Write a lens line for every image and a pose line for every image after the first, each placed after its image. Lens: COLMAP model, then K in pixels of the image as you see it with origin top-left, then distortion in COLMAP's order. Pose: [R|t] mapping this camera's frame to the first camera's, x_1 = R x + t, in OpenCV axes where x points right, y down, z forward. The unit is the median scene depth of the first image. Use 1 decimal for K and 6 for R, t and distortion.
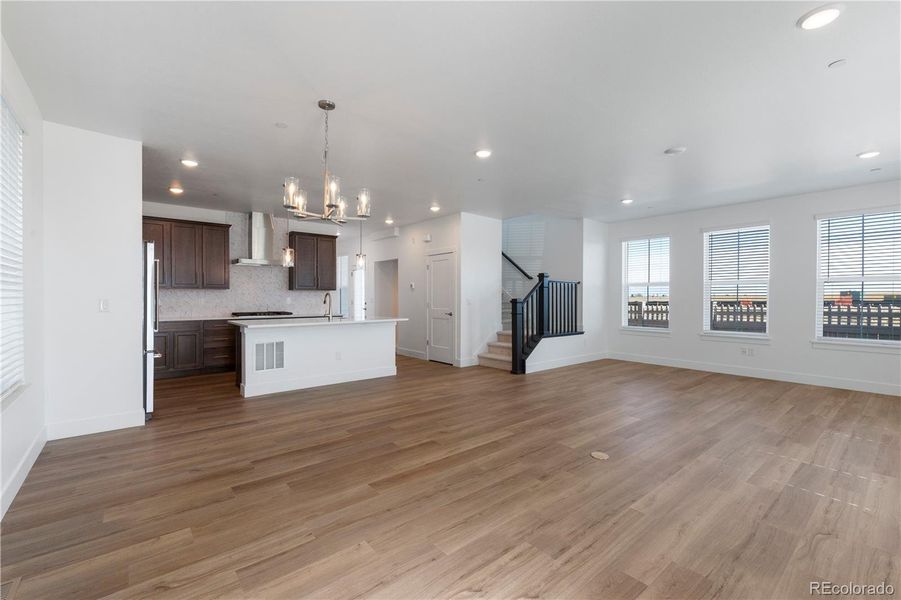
lens RADIAL K [[392.5, 0, 450.5], [0, 392.5, 300.0], [0, 0, 1]] dist [0.000101, 0.000311]
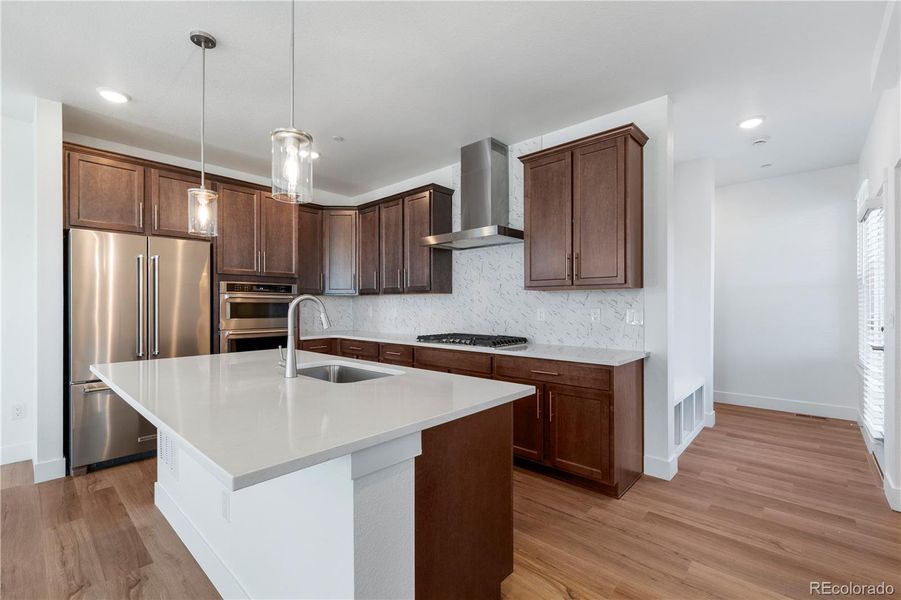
lens RADIAL K [[392.5, 0, 450.5], [0, 392.5, 300.0], [0, 0, 1]] dist [0.000101, 0.000311]
pose [[0.129536, -0.012663, -0.991494, 0.036771], [-0.006066, 0.999890, -0.013563, -0.020544], [0.991556, 0.007772, 0.129445, 1.918791]]
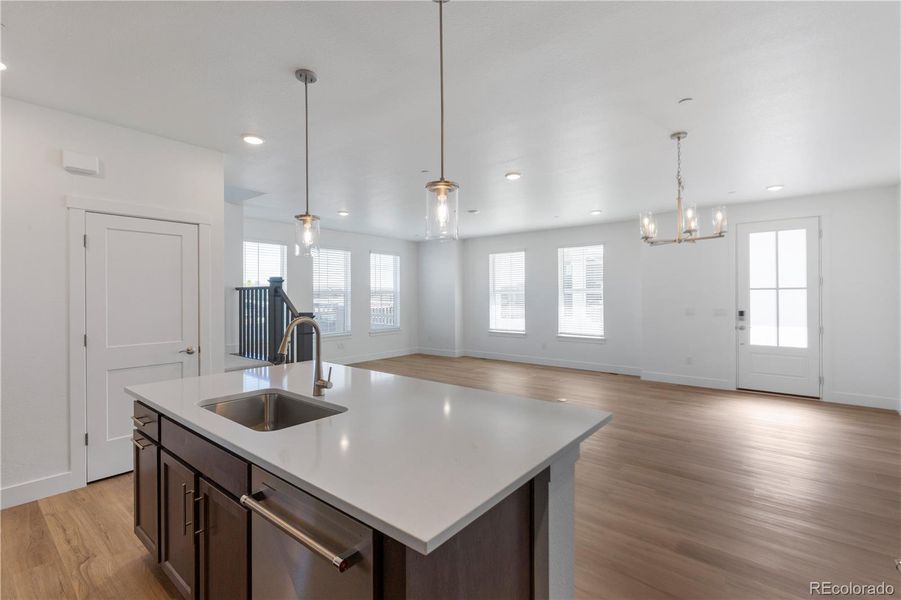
lens RADIAL K [[410.1, 0, 454.1], [0, 410.1, 296.8], [0, 0, 1]] dist [0.099373, 0.000079]
pose [[-0.194183, -0.000350, 0.980965, -1.236315], [0.013704, 0.999901, 0.003069, -0.063547], [-0.980870, 0.014039, -0.194159, 1.691545]]
